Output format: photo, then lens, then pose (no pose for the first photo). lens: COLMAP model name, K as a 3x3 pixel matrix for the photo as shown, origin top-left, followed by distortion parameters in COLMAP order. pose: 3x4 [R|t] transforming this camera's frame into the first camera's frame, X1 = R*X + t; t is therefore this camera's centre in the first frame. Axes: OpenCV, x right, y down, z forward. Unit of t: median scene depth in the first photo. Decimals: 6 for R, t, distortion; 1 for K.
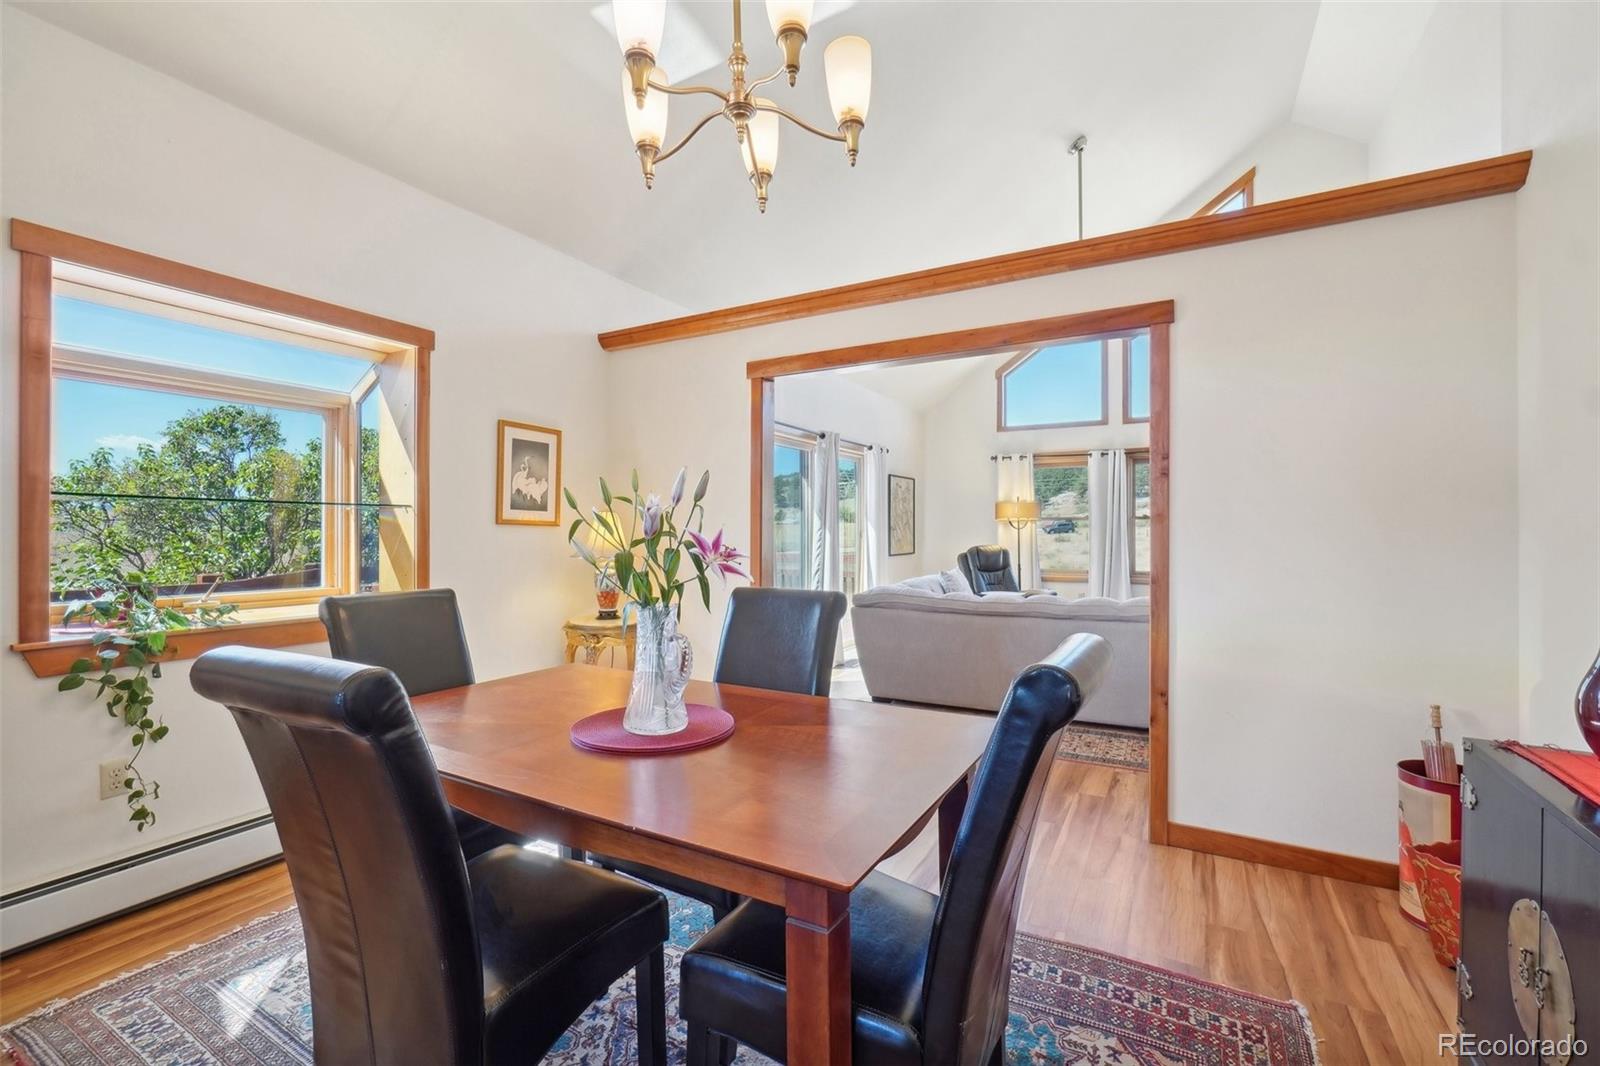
lens RADIAL K [[702.1, 0, 799.7], [0, 702.1, 526.8], [0, 0, 1]] dist [-0.004963, 0.001347]
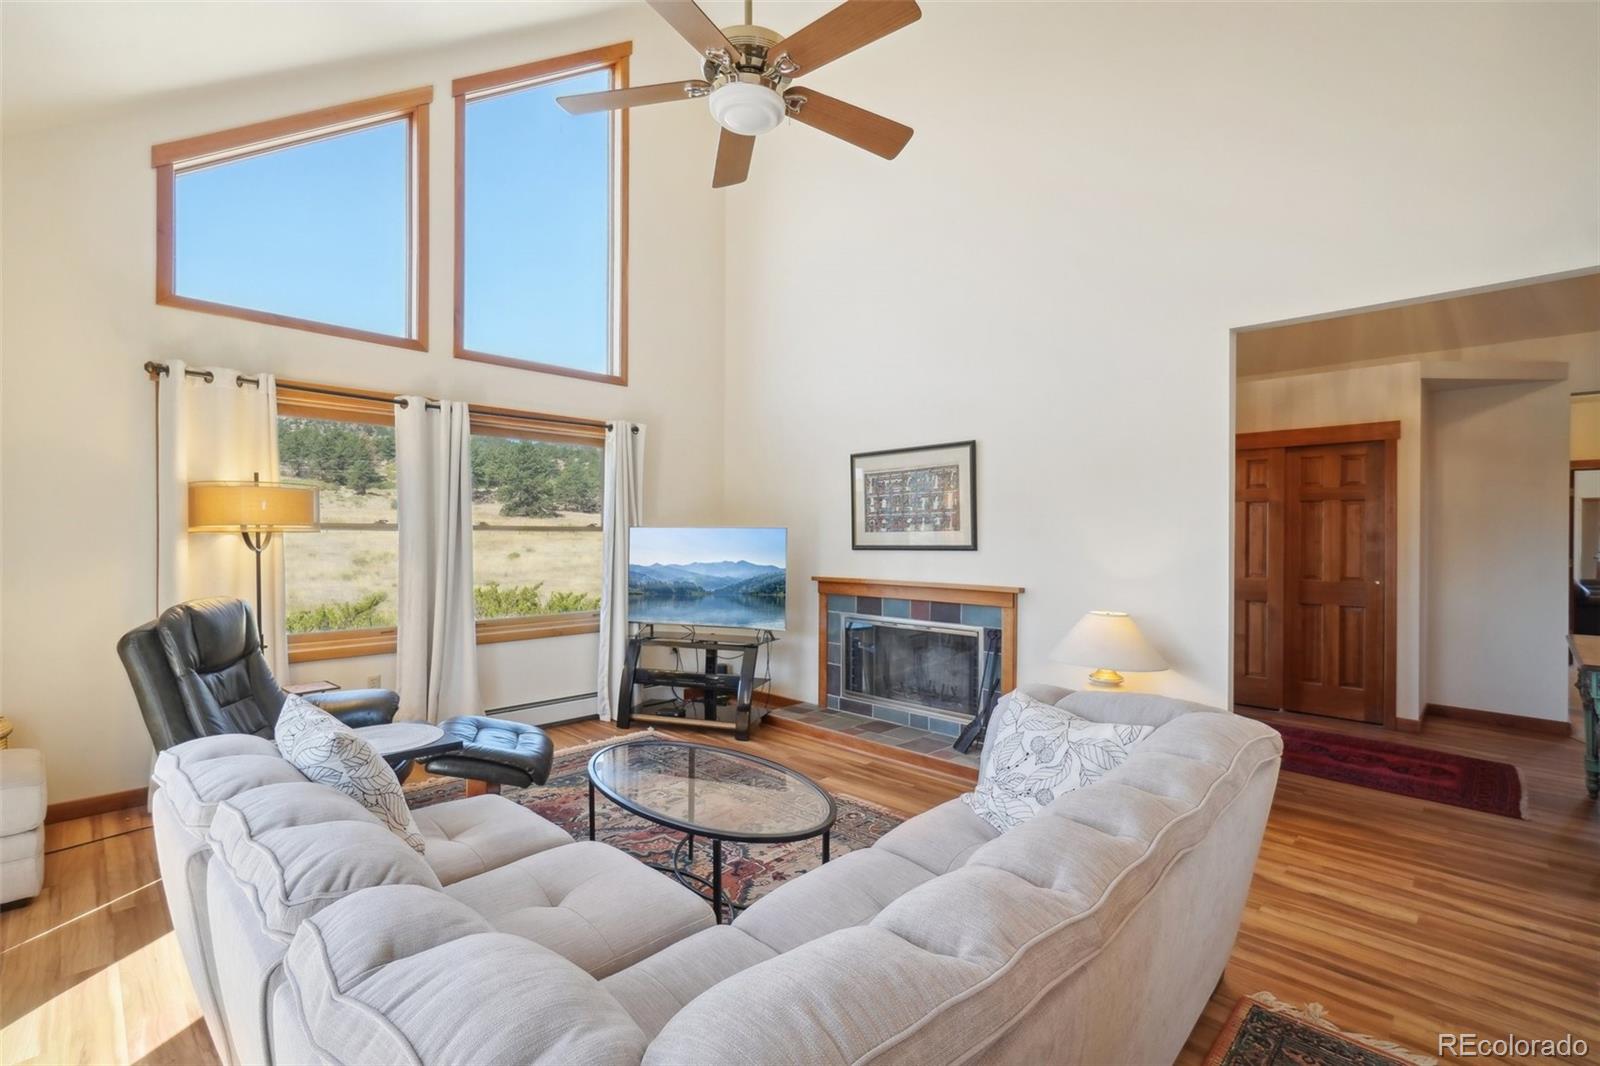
lens RADIAL K [[702.1, 0, 795.7], [0, 702.1, 543.6], [0, 0, 1]] dist [-0.004963, 0.001347]
pose [[0.271812, -0.011158, 0.962286, -0.000933], [-0.013890, 0.999783, 0.015516, -0.012234], [-0.962250, -0.017584, 0.271598, 0.581964]]
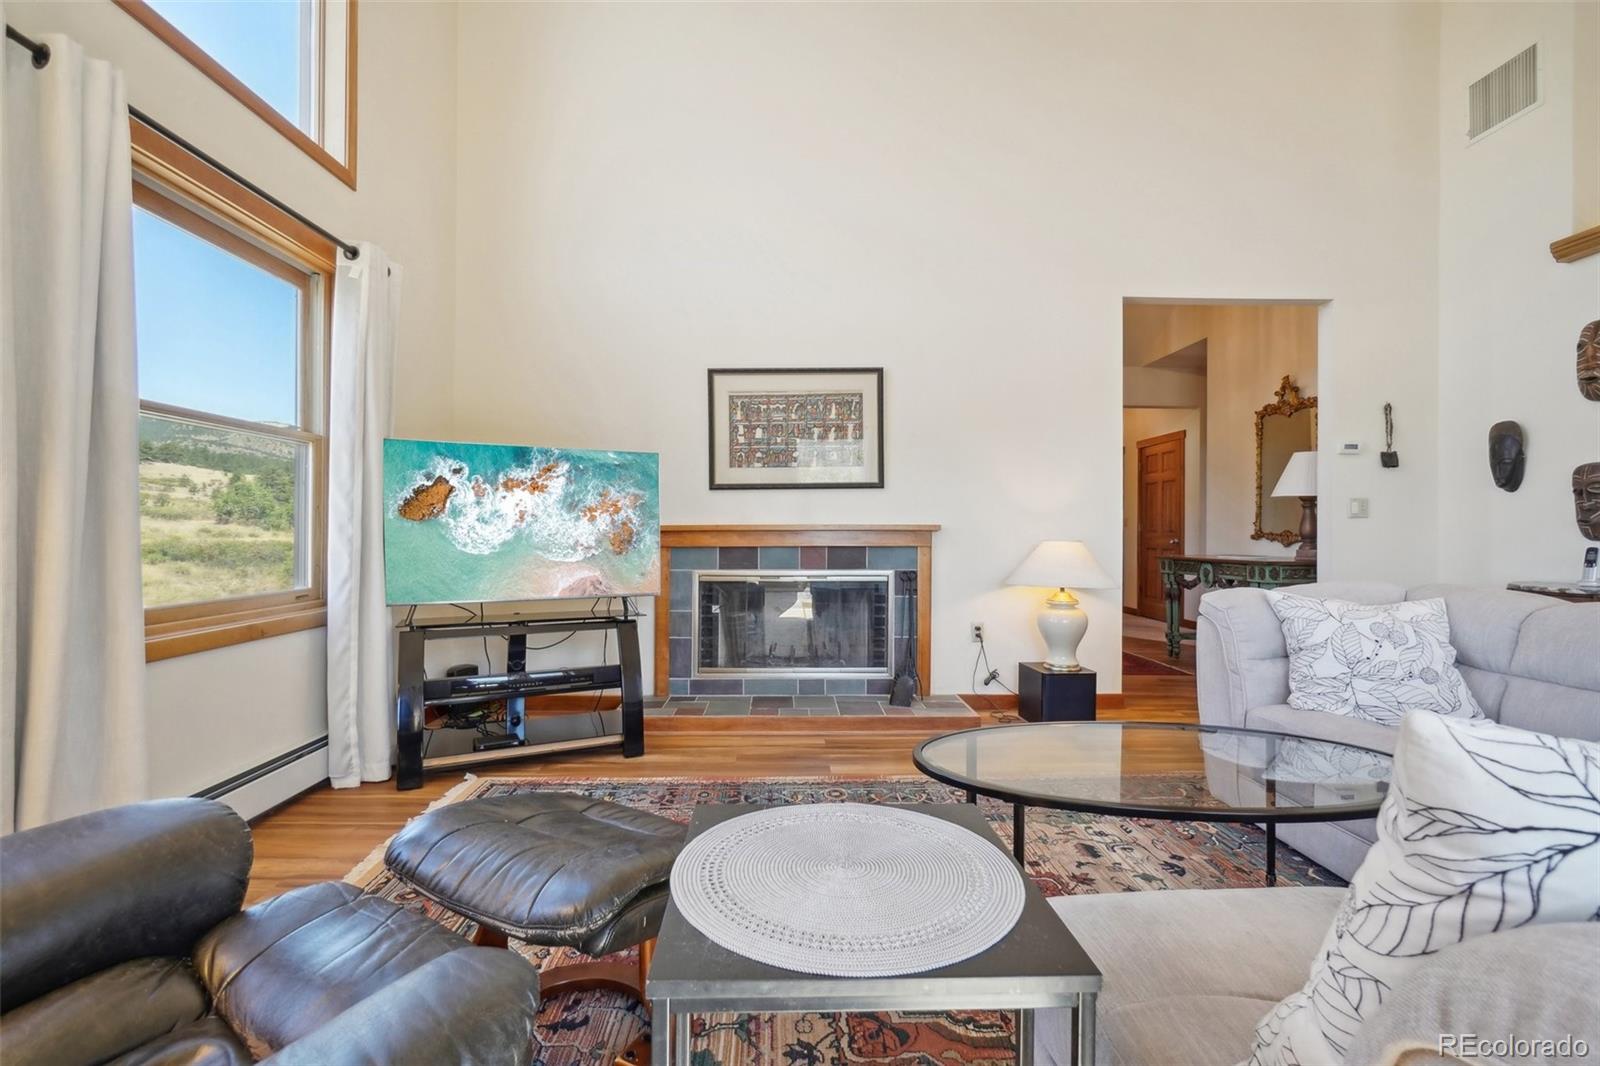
lens RADIAL K [[702.1, 0, 780.0], [0, 702.1, 533.4], [0, 0, 1]] dist [-0.004963, 0.001347]
pose [[-0.486154, -0.009406, 0.873823, 0.155842], [-0.012766, 0.999912, 0.003662, 0.030854], [-0.873780, -0.009375, -0.486231, 0.900695]]
